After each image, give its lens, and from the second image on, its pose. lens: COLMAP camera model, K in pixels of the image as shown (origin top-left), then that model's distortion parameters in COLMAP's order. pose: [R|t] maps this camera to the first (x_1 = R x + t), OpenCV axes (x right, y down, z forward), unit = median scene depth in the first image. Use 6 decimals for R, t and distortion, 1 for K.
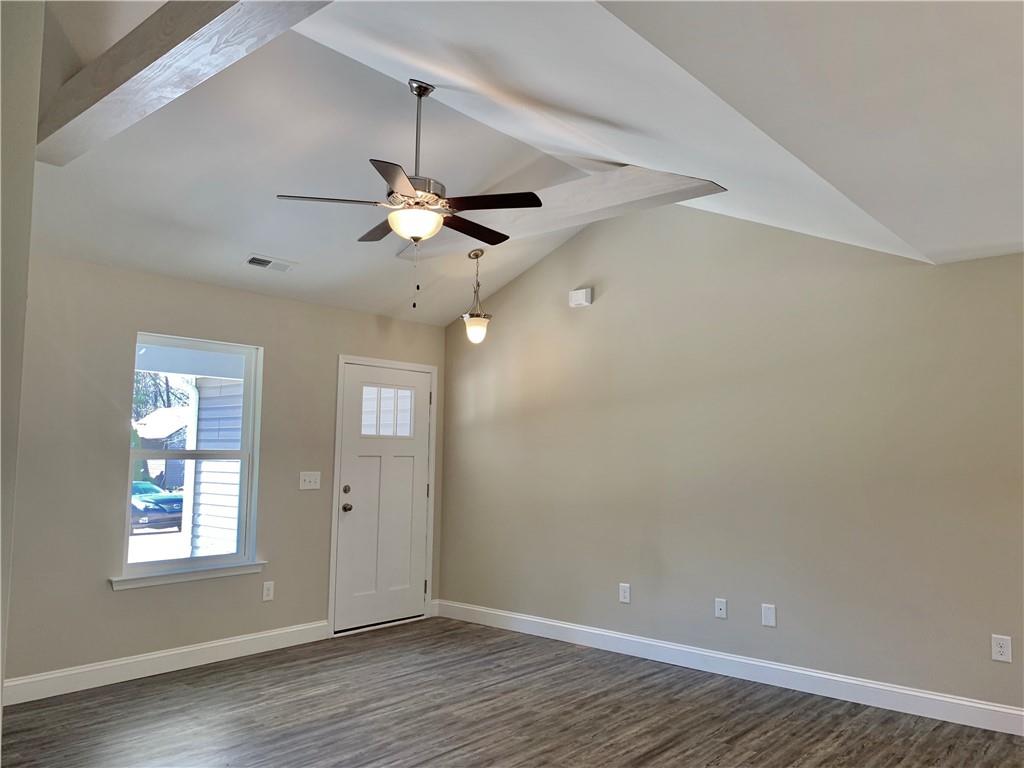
lens RADIAL K [[783.1, 0, 501.5], [0, 783.1, 380.0], [0, 0, 1]] dist [0.043664, -0.041227]
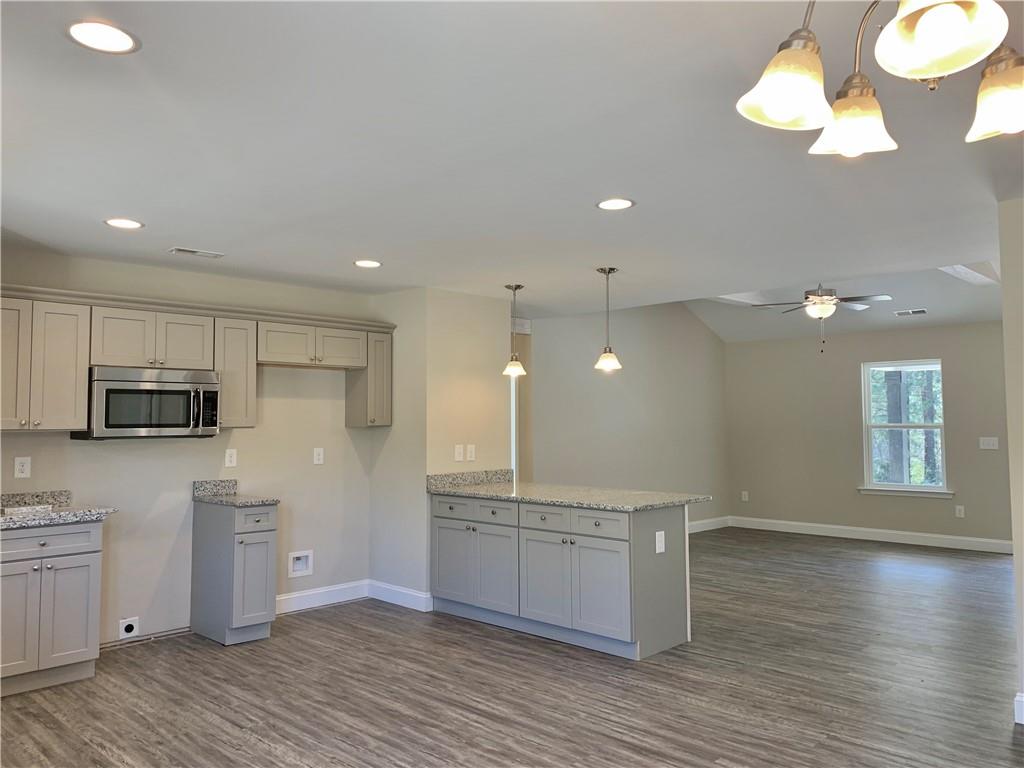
lens RADIAL K [[783.1, 0, 523.9], [0, 783.1, 378.4], [0, 0, 1]] dist [0.043664, -0.041227]
pose [[-0.058135, -0.066349, -0.996101, 1.267869], [0.096917, 0.992701, -0.071779, 0.029395], [0.993593, -0.100712, -0.051280, 0.223453]]
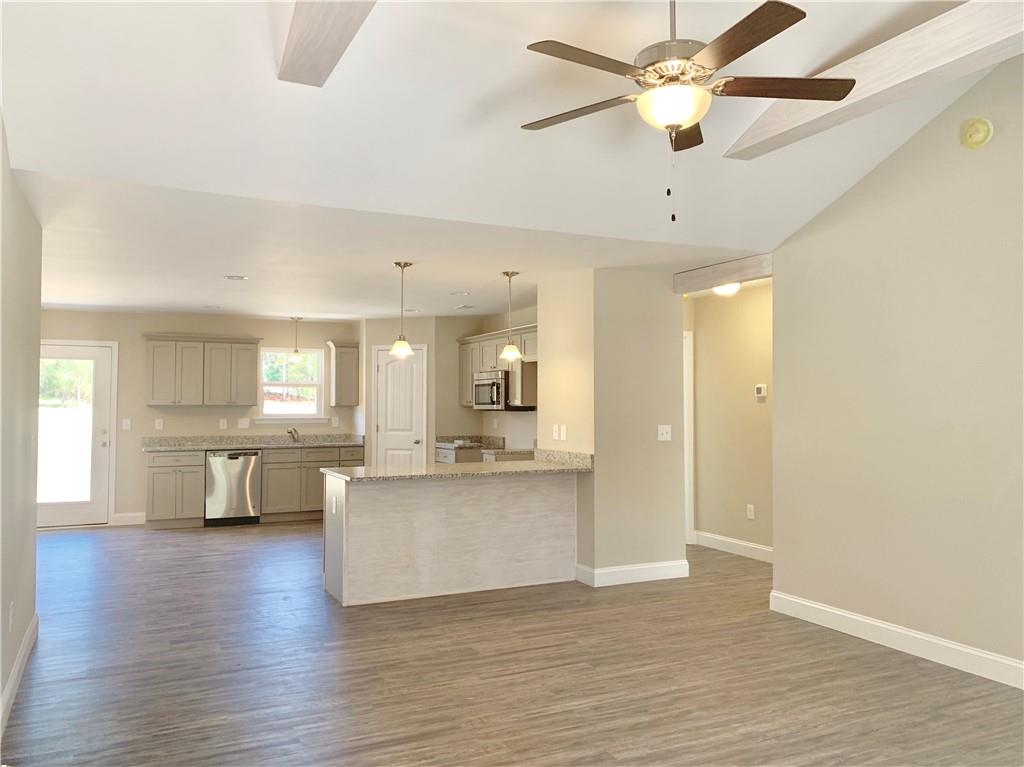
lens RADIAL K [[783.1, 0, 509.3], [0, 783.1, 377.9], [0, 0, 1]] dist [0.043664, -0.041227]
pose [[-0.919640, 0.000448, 0.392763, -0.175190], [-0.048018, 0.992370, -0.113565, 0.099655], [-0.389816, -0.123298, -0.912601, 1.143819]]
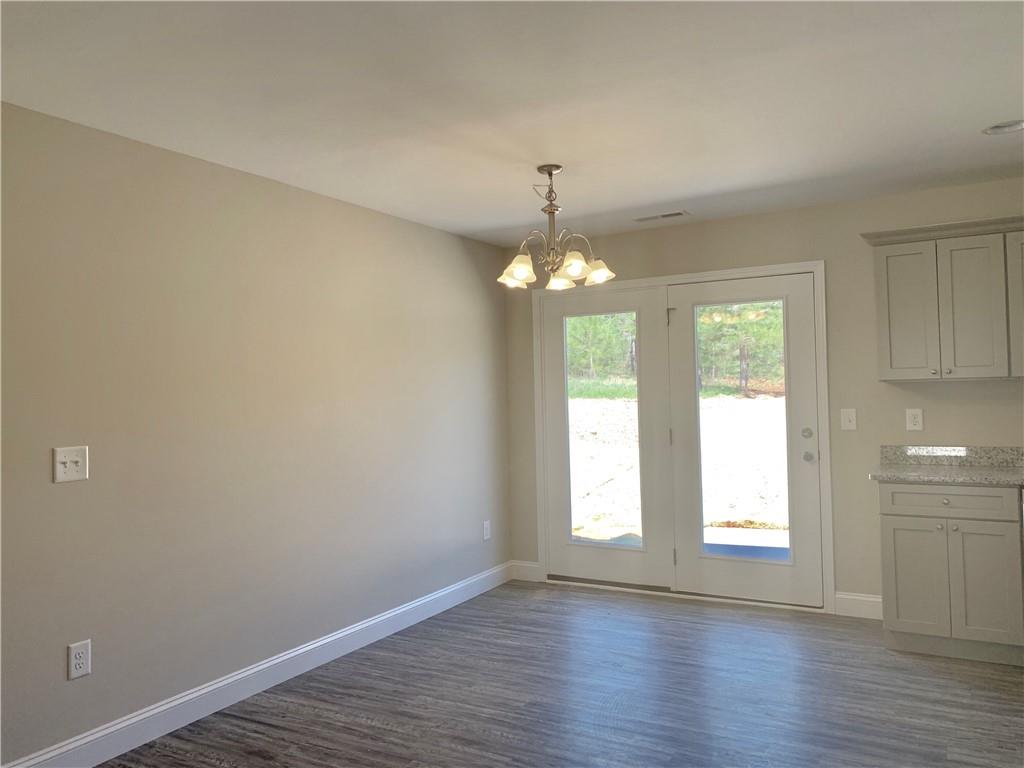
lens RADIAL K [[783.1, 0, 517.1], [0, 783.1, 383.6], [0, 0, 1]] dist [0.043664, -0.041227]
pose [[-0.194551, 0.003836, 0.980885, 0.427426], [-0.063159, 0.997868, -0.016429, 0.047023], [-0.978857, -0.065148, -0.193894, 0.476695]]
